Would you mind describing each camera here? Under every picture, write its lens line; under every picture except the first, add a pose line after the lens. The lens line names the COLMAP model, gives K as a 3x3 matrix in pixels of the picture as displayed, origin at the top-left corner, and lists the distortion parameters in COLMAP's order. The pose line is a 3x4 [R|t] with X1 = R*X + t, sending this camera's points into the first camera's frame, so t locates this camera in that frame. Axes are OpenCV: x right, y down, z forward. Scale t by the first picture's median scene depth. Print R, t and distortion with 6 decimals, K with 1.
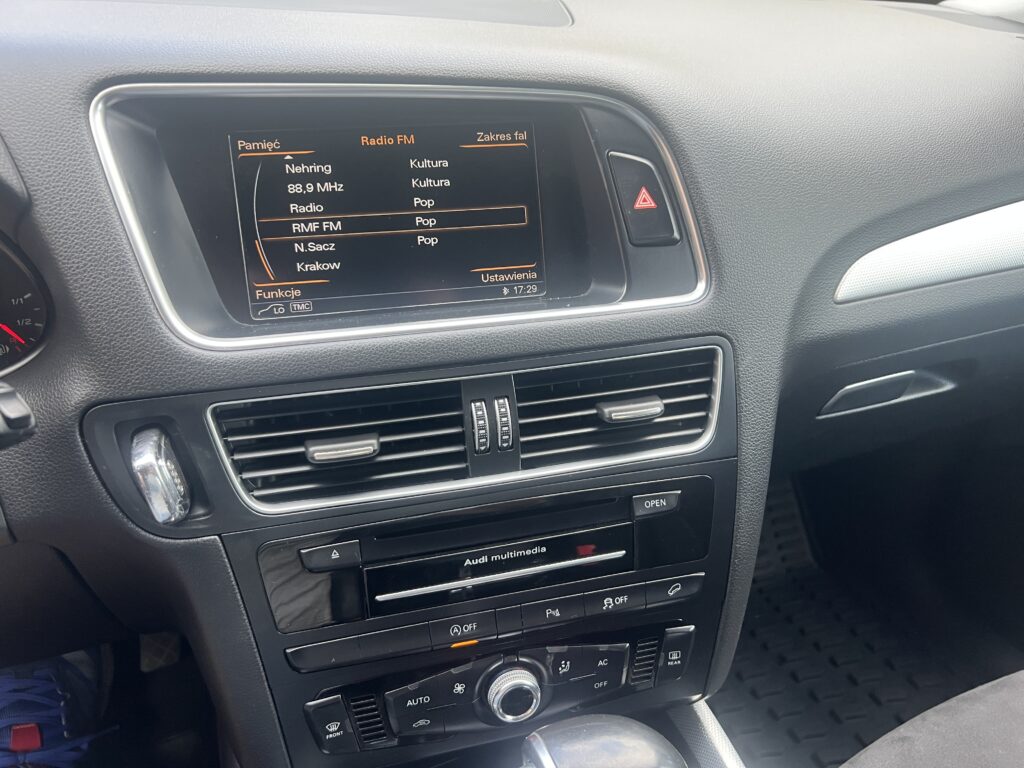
lens RADIAL K [[773.9, 0, 496.9], [0, 773.9, 391.5], [0, 0, 1]] dist [0.048781, -0.059160]
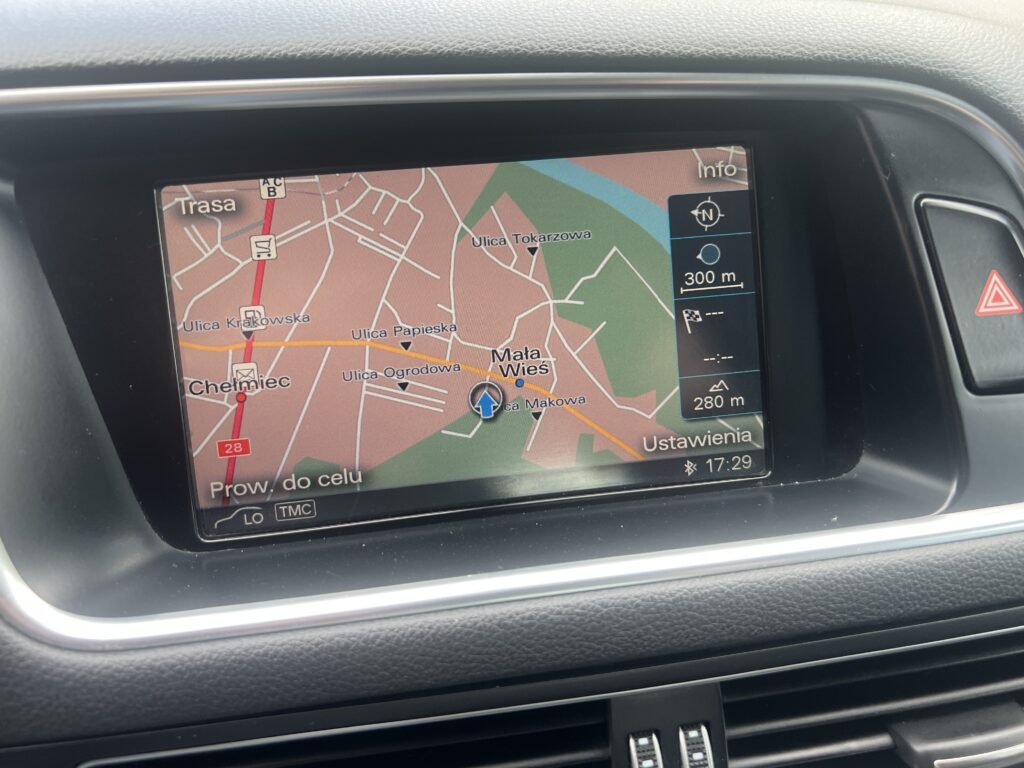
lens RADIAL K [[773.9, 0, 502.9], [0, 773.9, 389.4], [0, 0, 1]] dist [0.048781, -0.059160]
pose [[0.991748, 0.009900, -0.127821, -0.049153], [-0.012669, 0.999702, -0.020866, -0.180389], [0.127576, 0.022313, 0.991578, 0.499787]]
